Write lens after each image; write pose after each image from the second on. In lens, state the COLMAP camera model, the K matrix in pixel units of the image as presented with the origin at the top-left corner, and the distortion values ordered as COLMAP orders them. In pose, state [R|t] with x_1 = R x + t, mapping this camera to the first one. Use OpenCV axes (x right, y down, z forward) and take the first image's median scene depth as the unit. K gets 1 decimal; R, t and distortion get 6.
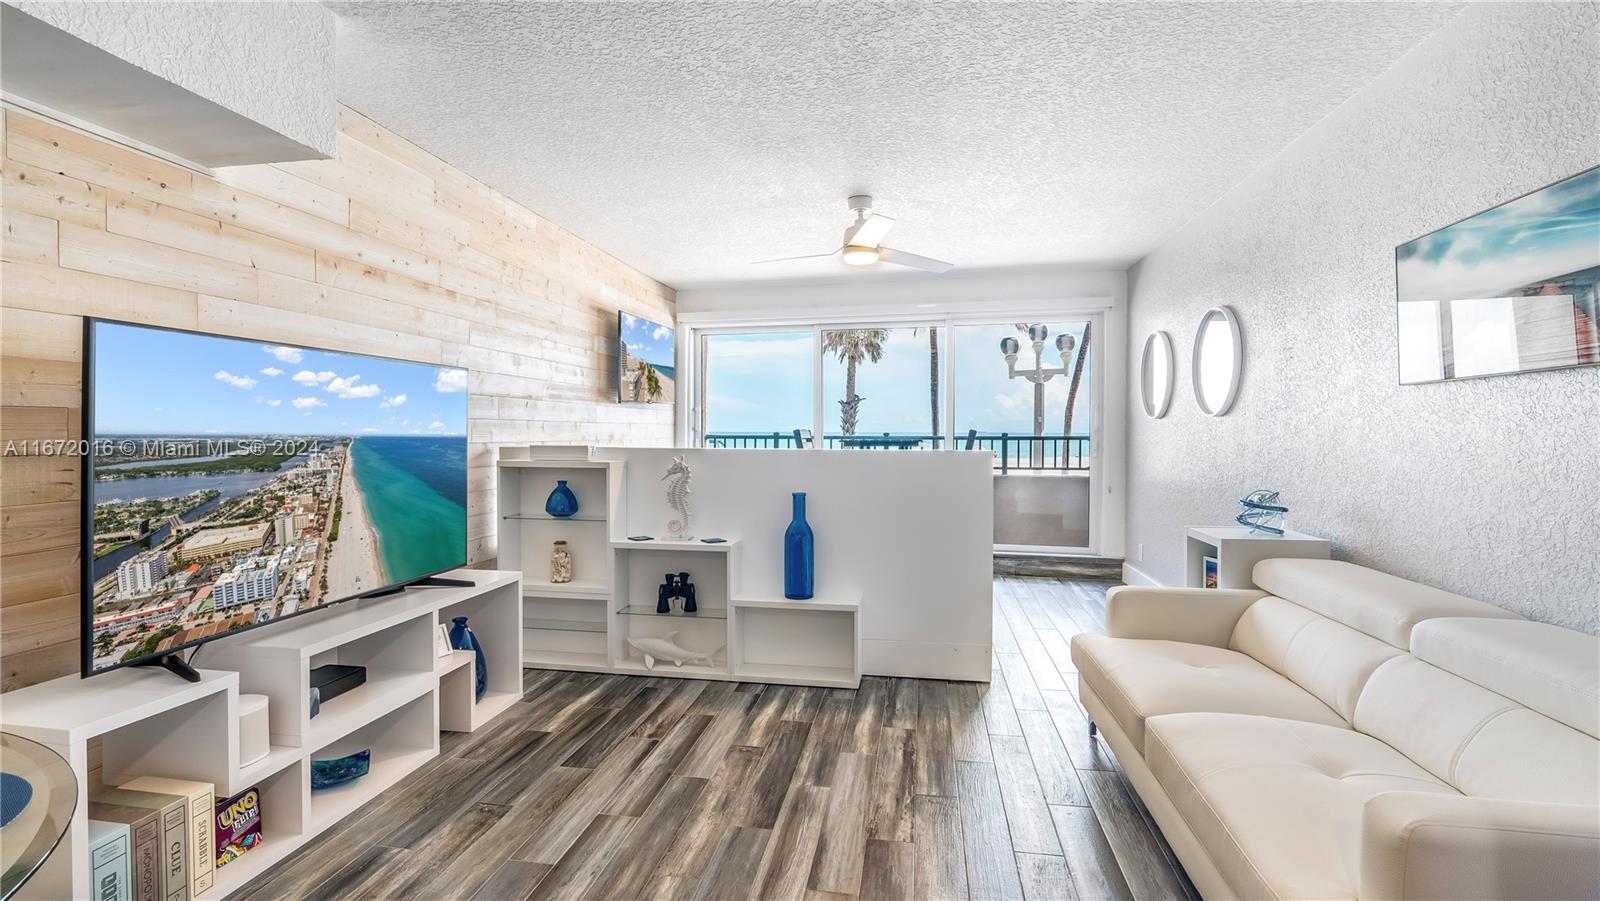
lens RADIAL K [[749.1, 0, 794.2], [0, 749.1, 444.9], [0, 0, 1]] dist [0.002363, 0.001100]
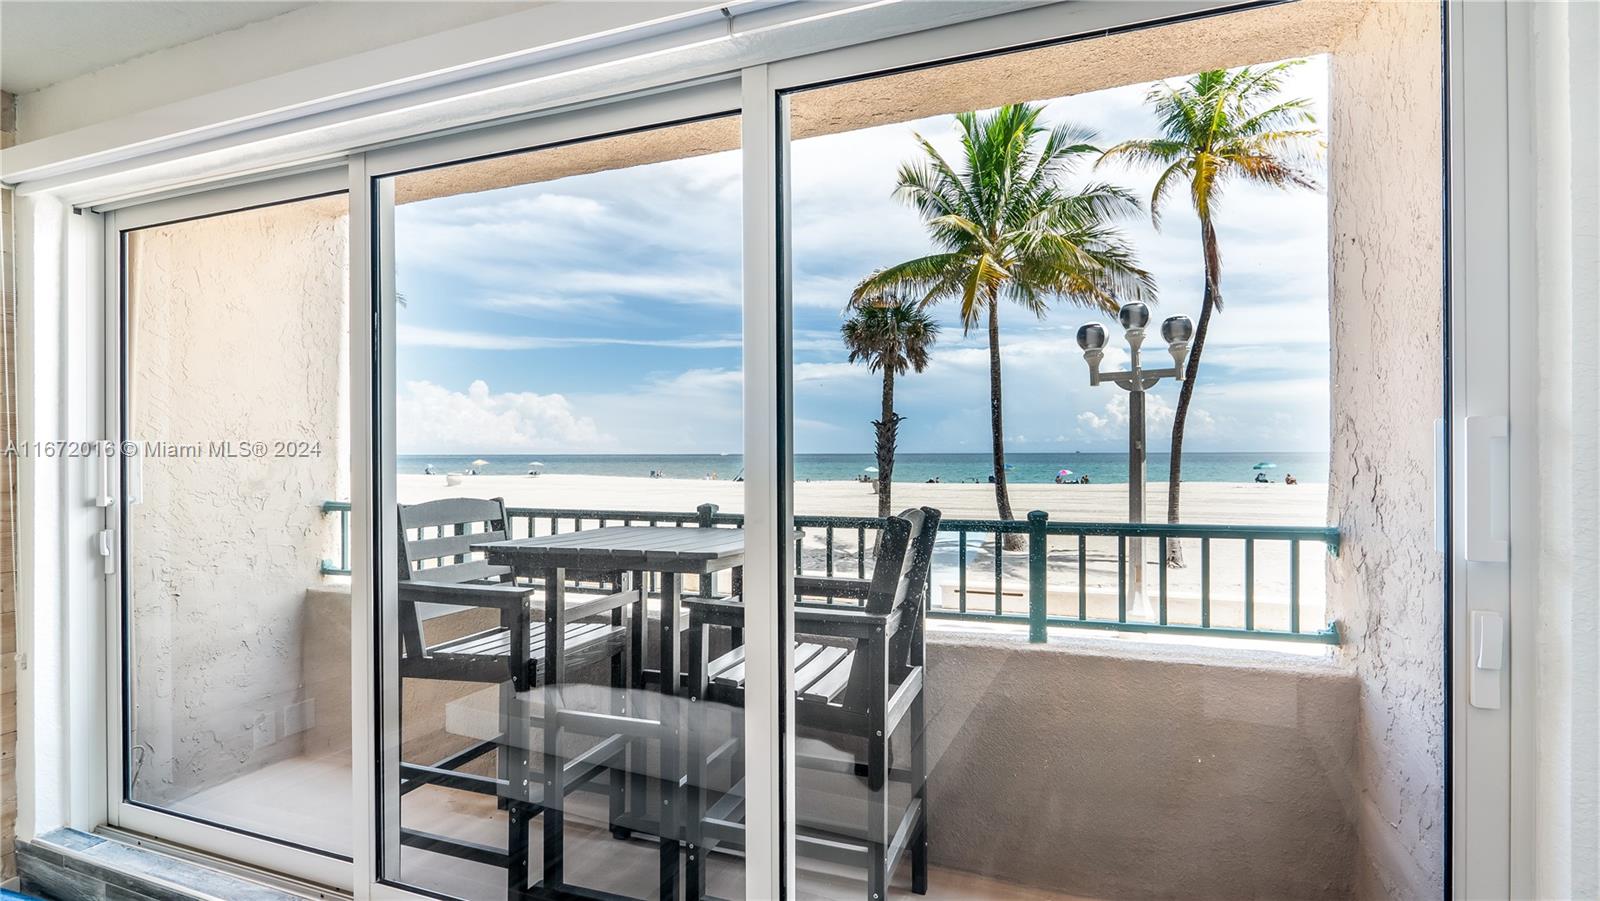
lens RADIAL K [[766.8, 0, 800.0], [0, 766.8, 450.5], [0, 0, 1]] dist [0.001725, 0.000515]
pose [[0.995351, -0.007591, -0.096013, 0.224522], [0.005422, 0.999725, -0.022835, -0.037221], [0.096160, 0.022209, 0.995118, 0.703298]]
